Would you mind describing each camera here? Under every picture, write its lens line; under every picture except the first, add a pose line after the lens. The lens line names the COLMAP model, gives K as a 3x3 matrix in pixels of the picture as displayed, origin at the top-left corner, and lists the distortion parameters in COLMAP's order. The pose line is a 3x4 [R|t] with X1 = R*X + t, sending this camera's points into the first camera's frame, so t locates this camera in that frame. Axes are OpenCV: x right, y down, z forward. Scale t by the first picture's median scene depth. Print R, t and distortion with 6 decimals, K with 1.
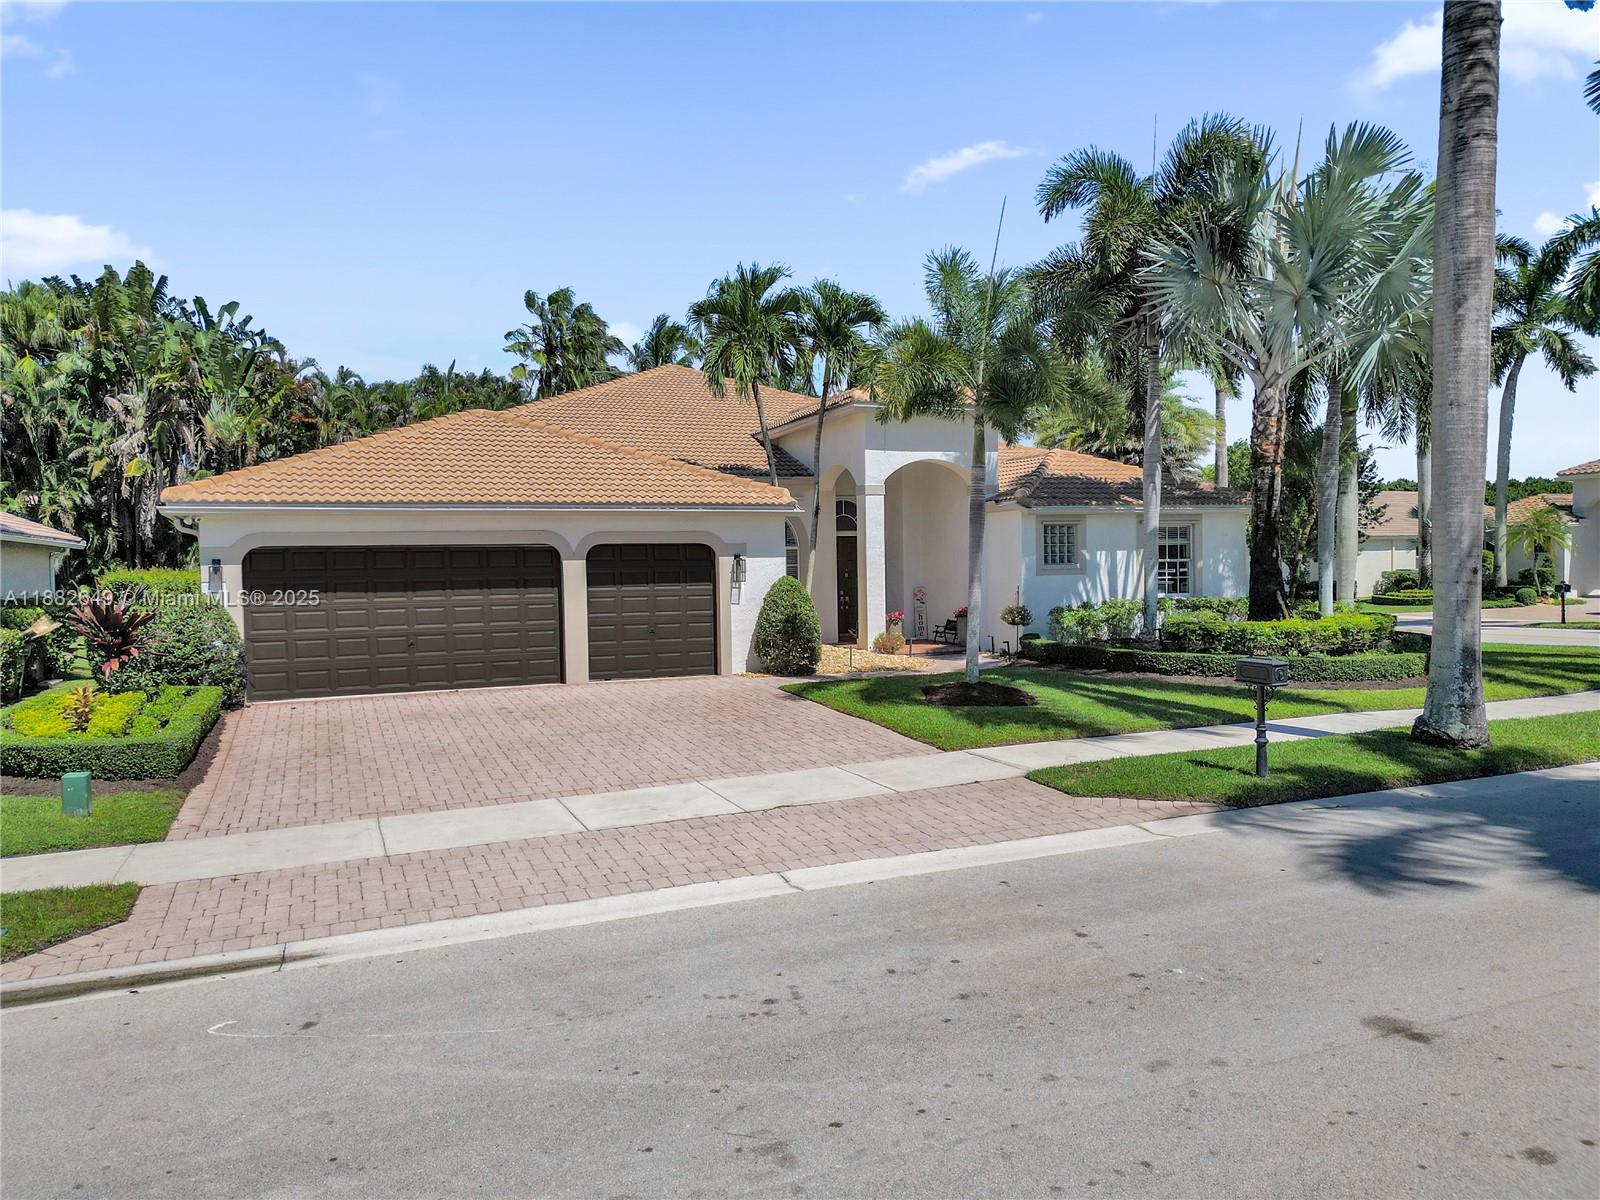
lens RADIAL K [[1119.3, 0, 797.9], [0, 1119.3, 611.6], [0, 0, 1]] dist [0.076615, -0.080255]
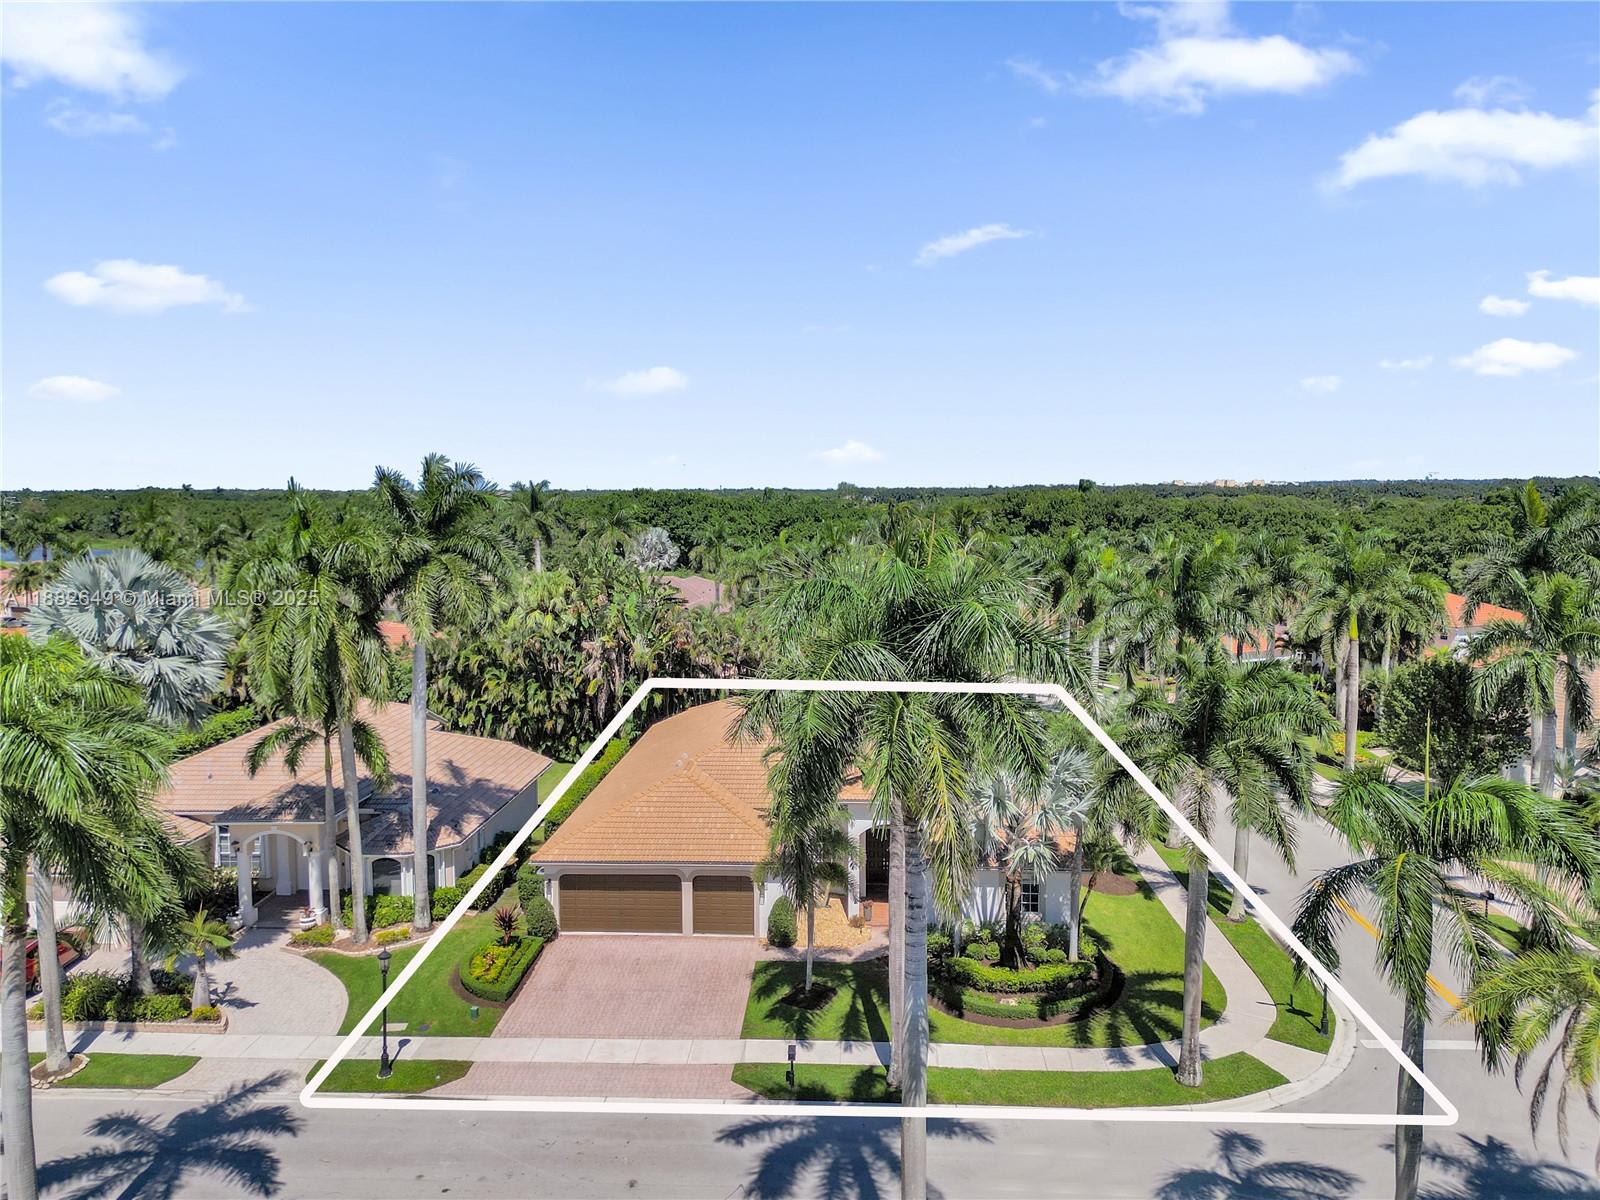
lens RADIAL K [[1155.3, 0, 793.1], [0, 1155.3, 604.4], [0, 0, 1]] dist [0.077321, -0.073814]
pose [[0.893797, 0.060016, -0.444438, 1.027813], [-0.028796, 0.996640, 0.076674, -0.812273], [0.447546, -0.055733, 0.892522, -0.991109]]
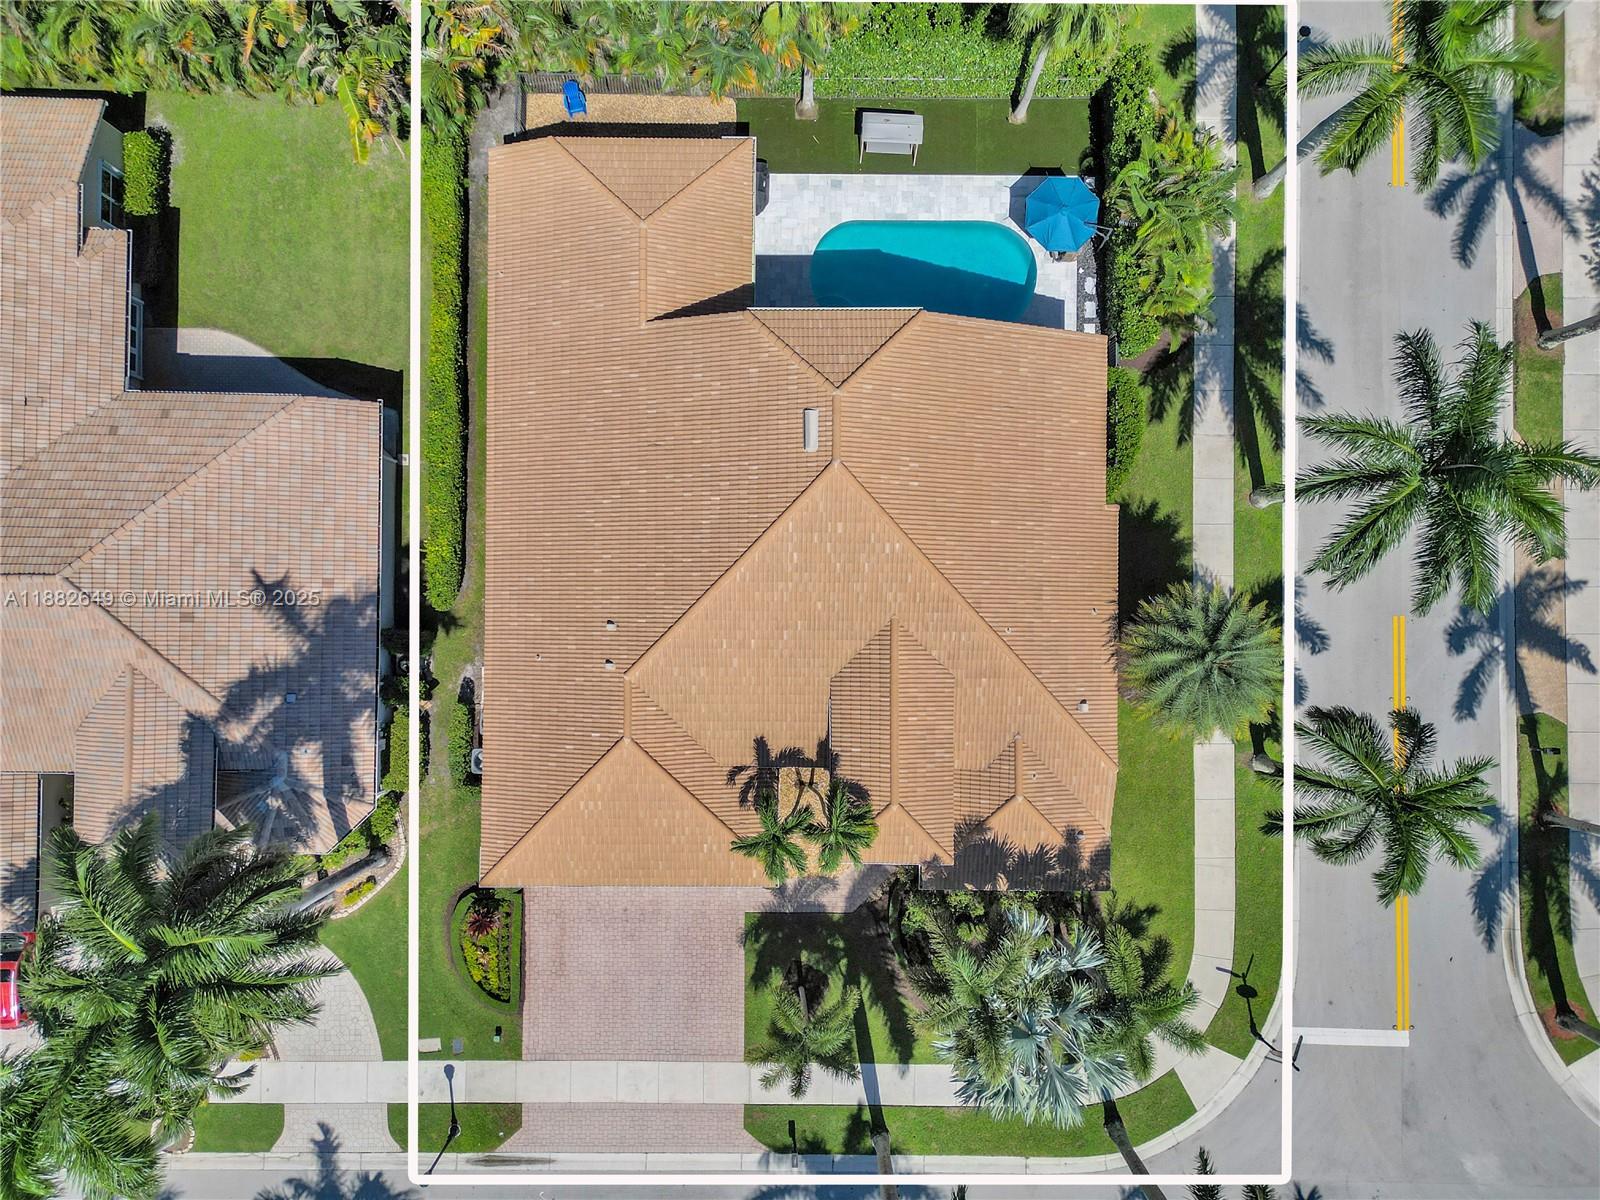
lens RADIAL K [[1113.8, 0, 799.8], [0, 1113.8, 606.9], [0, 0, 1]] dist [0.070563, -0.065414]
pose [[0.917548, 0.397168, 0.019087, -0.201715], [-0.036066, 0.035325, 0.998725, -2.161880], [0.395987, -0.917066, 0.046737, 1.485222]]
